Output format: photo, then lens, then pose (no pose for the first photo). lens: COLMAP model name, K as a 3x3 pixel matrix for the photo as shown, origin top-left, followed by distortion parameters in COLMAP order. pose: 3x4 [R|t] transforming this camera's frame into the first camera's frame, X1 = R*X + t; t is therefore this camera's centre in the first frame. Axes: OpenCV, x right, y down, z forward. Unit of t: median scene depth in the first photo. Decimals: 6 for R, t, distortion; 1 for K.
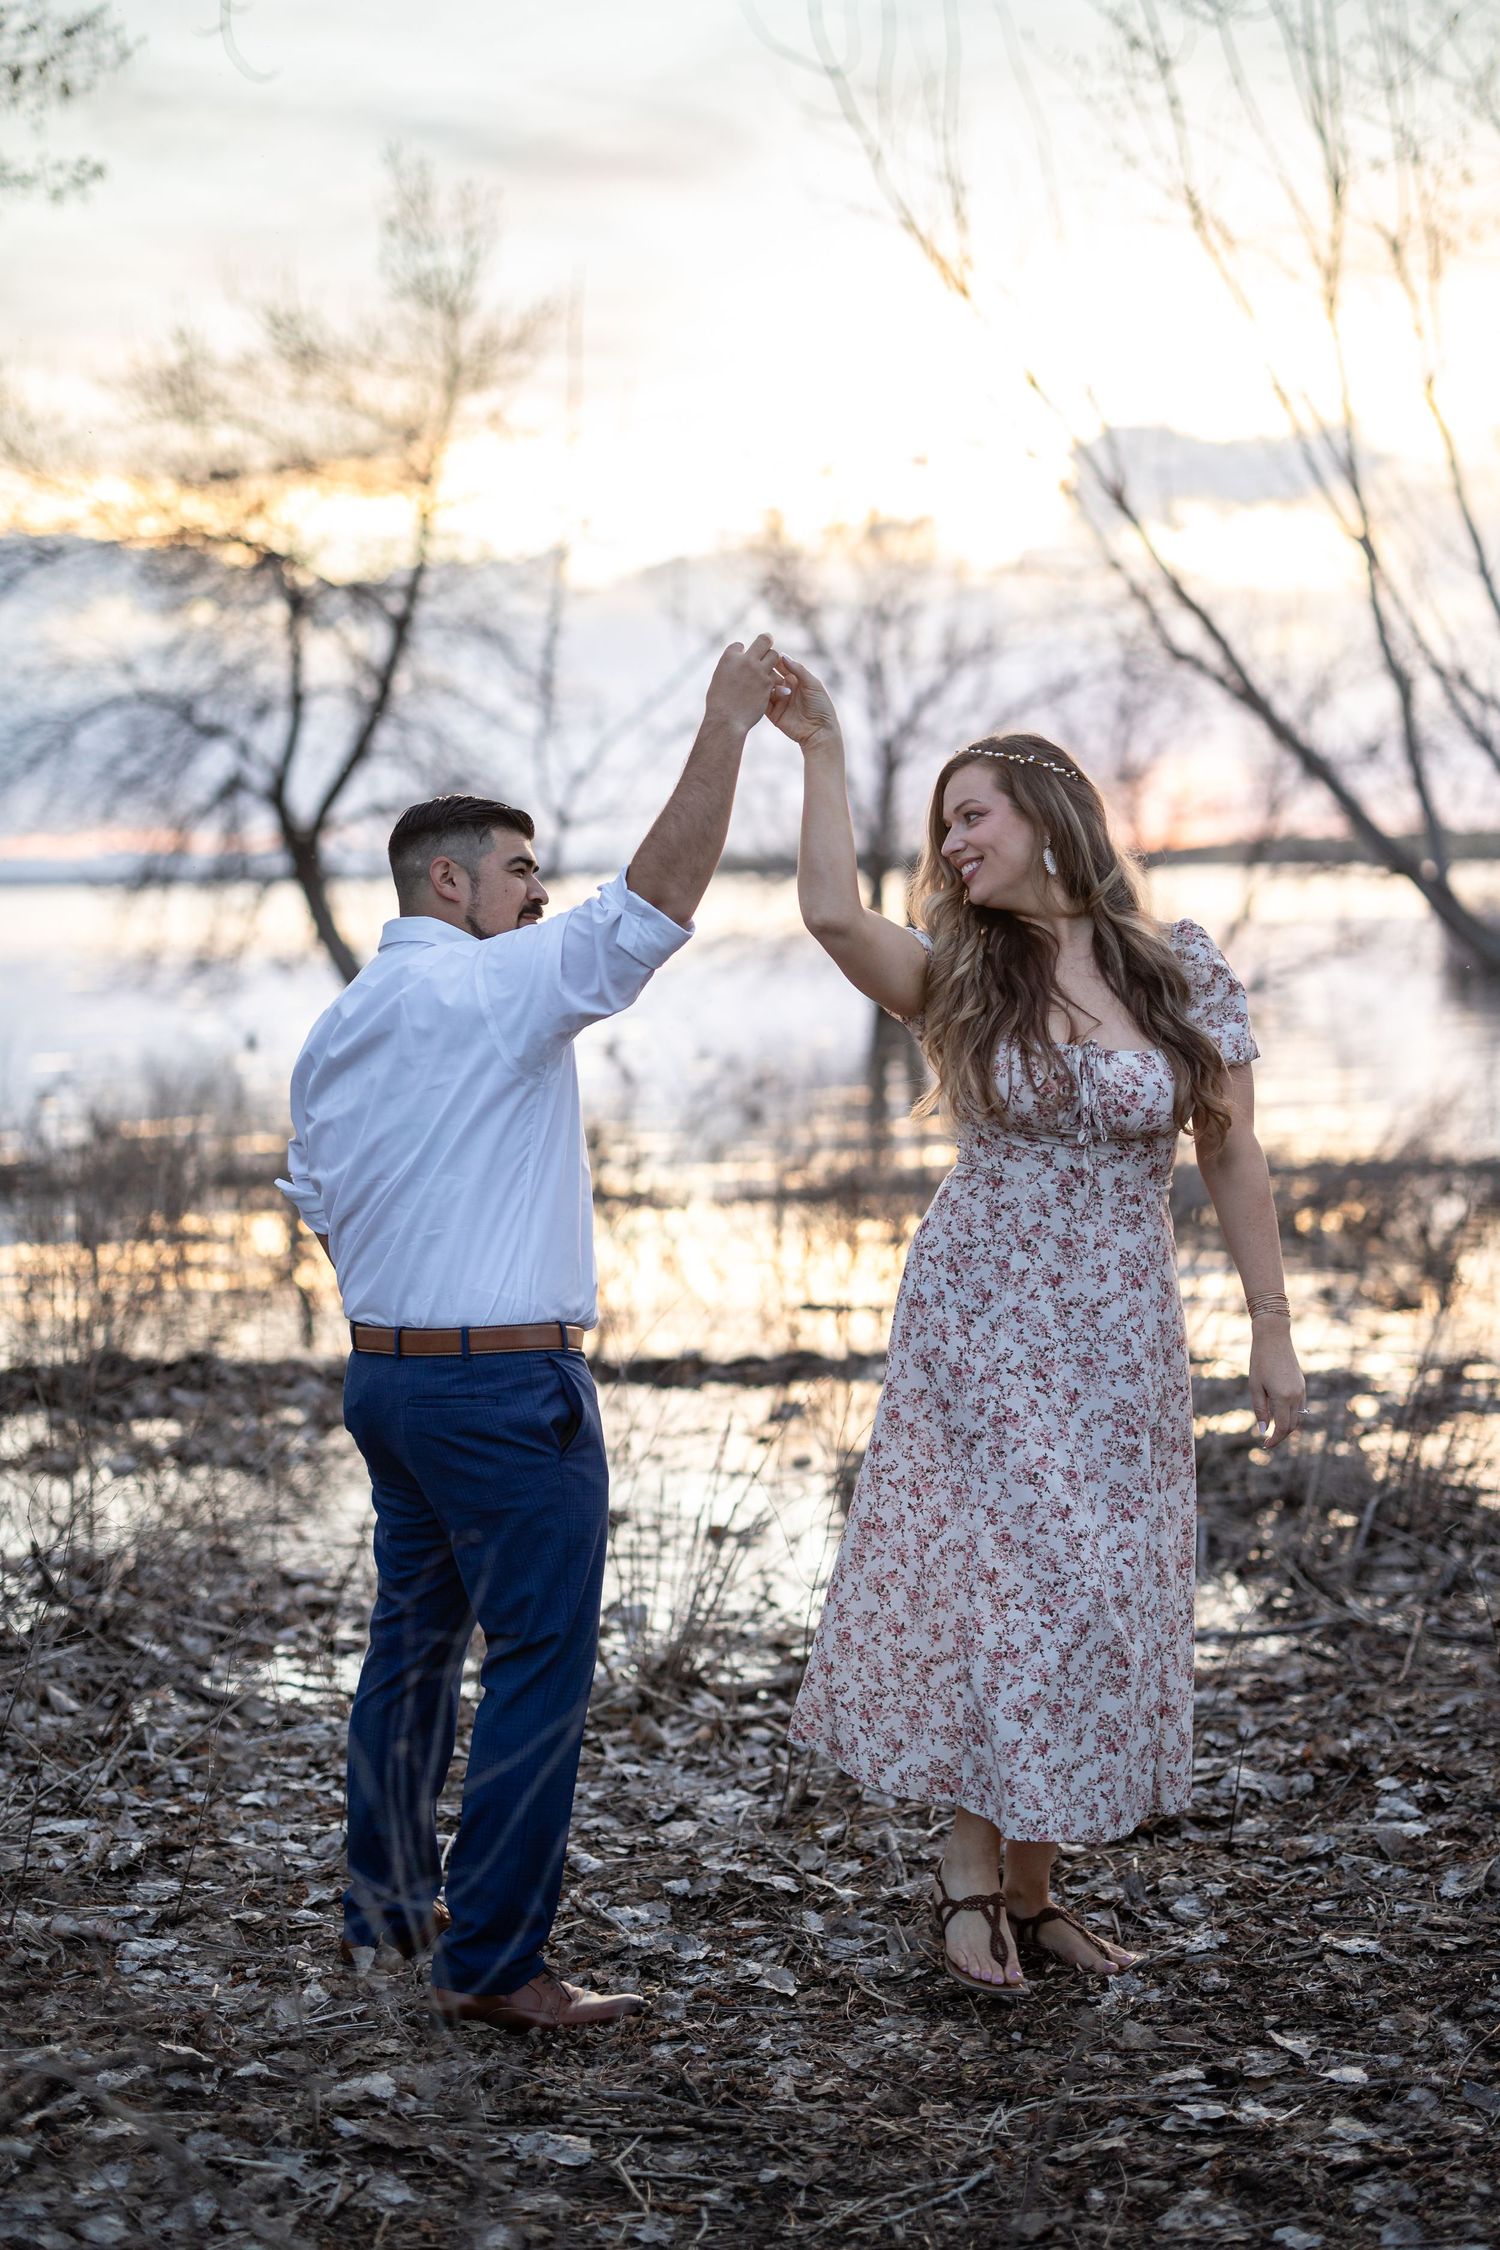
lens RADIAL K [[3321.6, 0, 750.0], [0, 3321.6, 1125.0], [0, 0, 1]] dist [-0.000299, -0.053029]
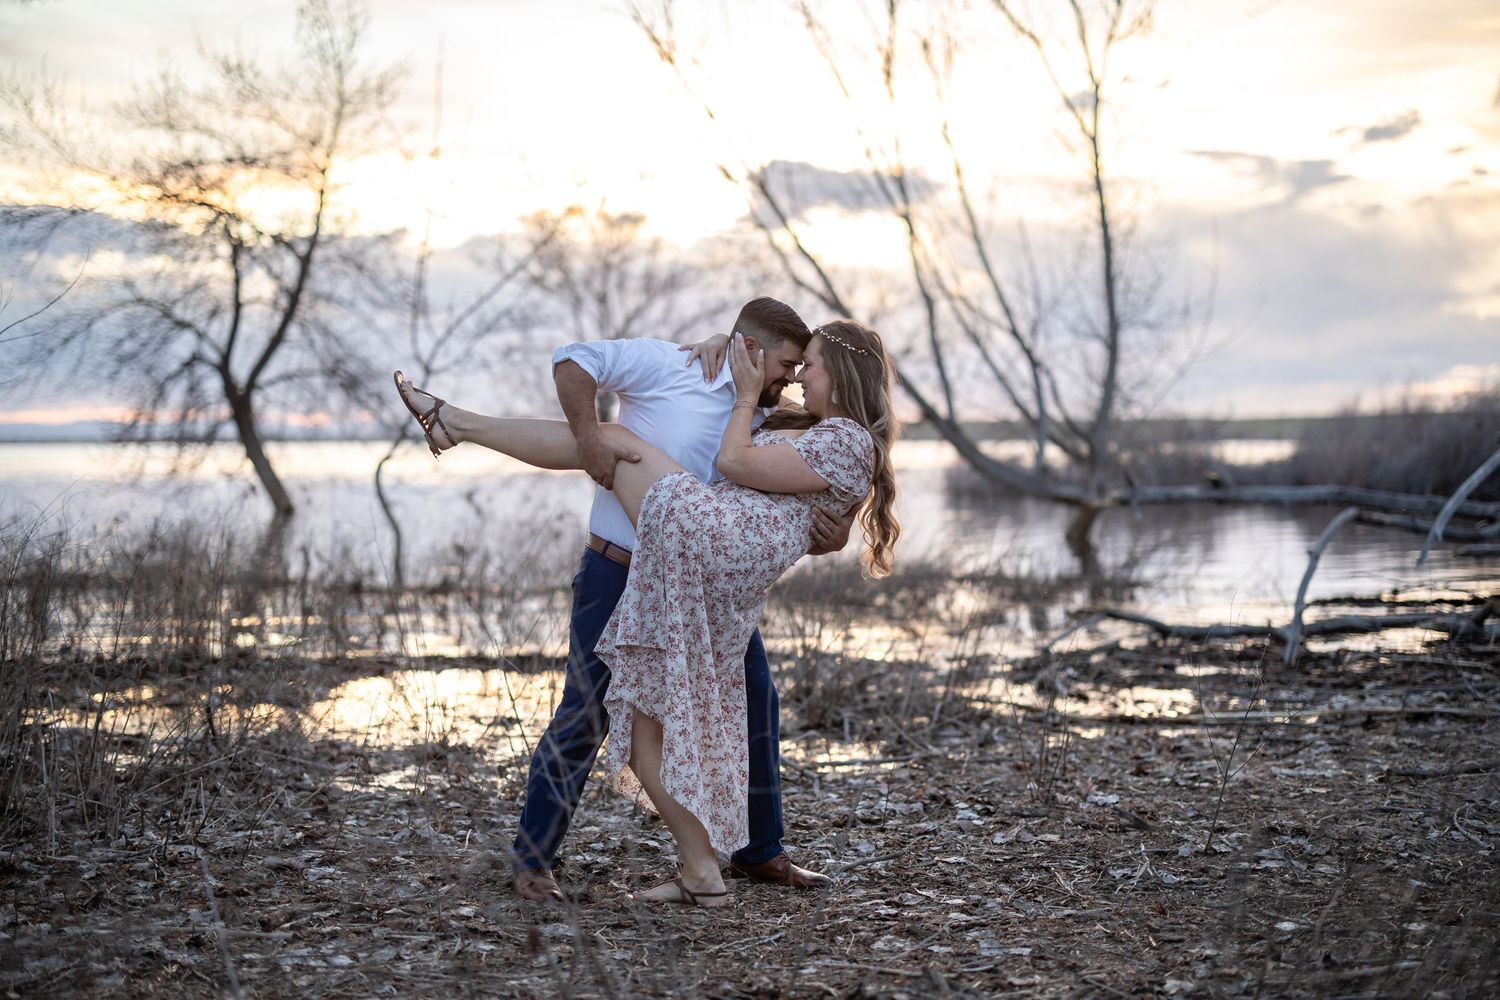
lens RADIAL K [[2156.5, 0, 769.3], [0, 2156.5, 536.0], [0, 0, 1]] dist [-0.007880, -0.005445]
pose [[0.991643, 0.009259, 0.128681, -0.061352], [-0.004374, 0.999261, -0.038191, 0.072625], [-0.128939, 0.037309, 0.990950, -0.170553]]
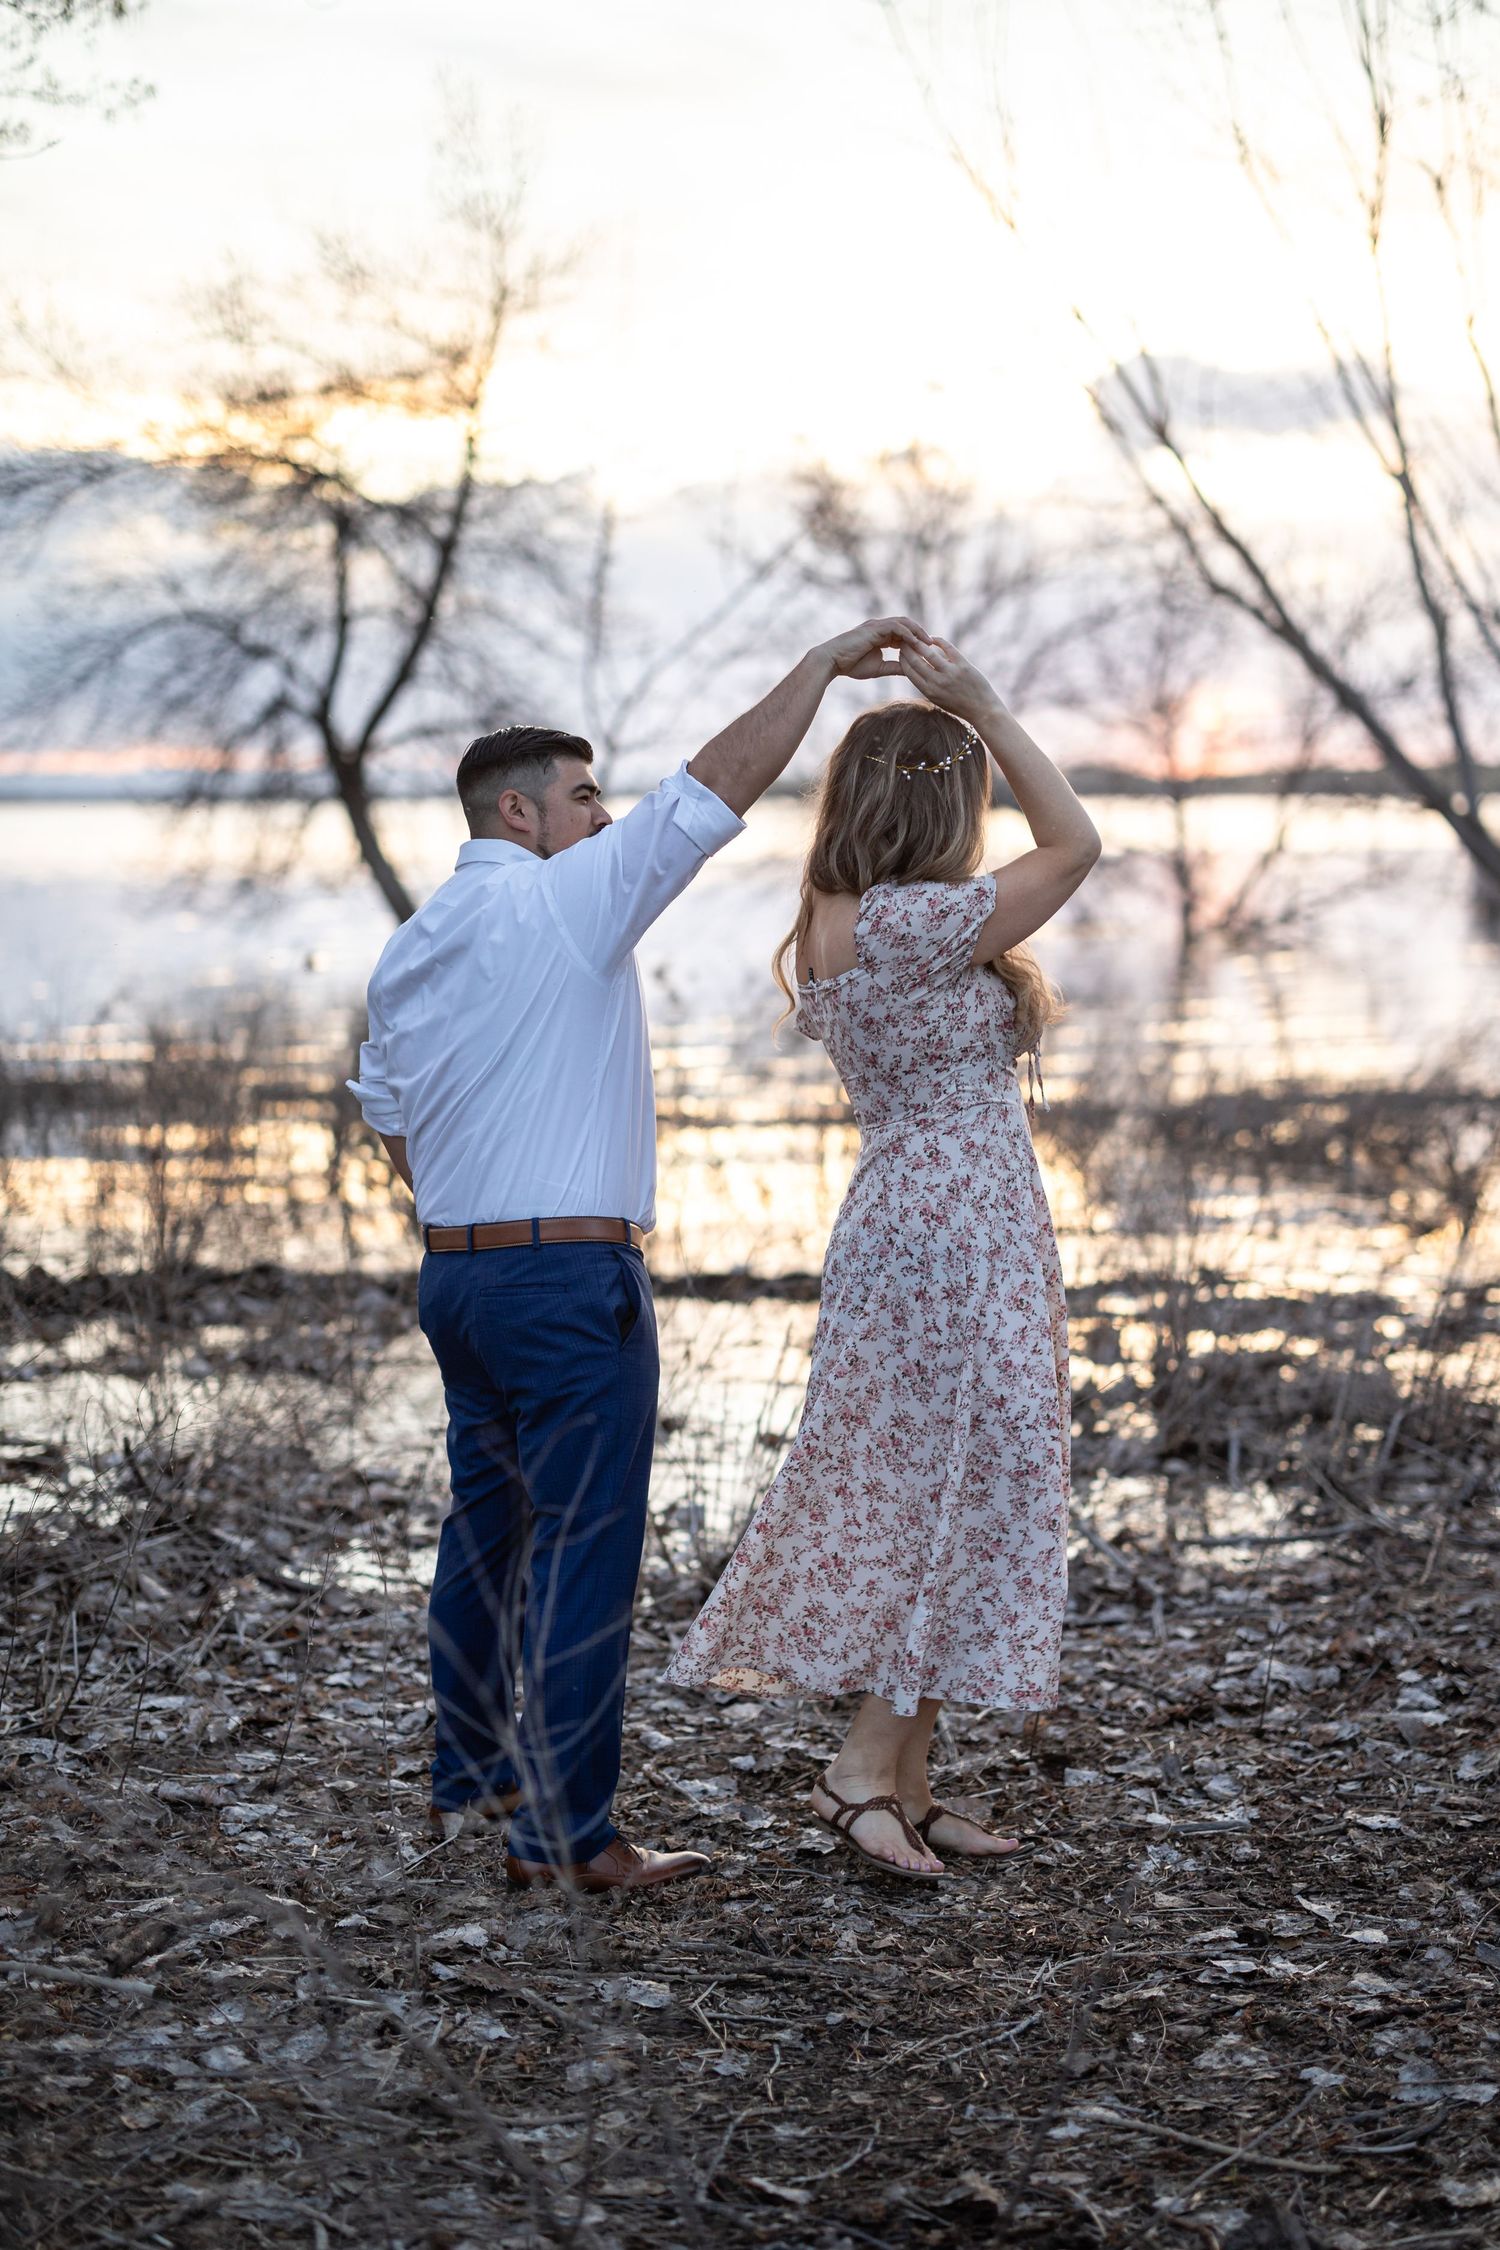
lens RADIAL K [[3307.3, 0, 785.1], [0, 3307.3, 1187.8], [0, 0, 1]] dist [-0.020985, 0.020640]
pose [[0.999928, 0.011701, 0.002641, -0.009695], [-0.011802, 0.999044, 0.042093, 0.000025], [-0.002146, -0.042122, 0.999110, -0.038777]]
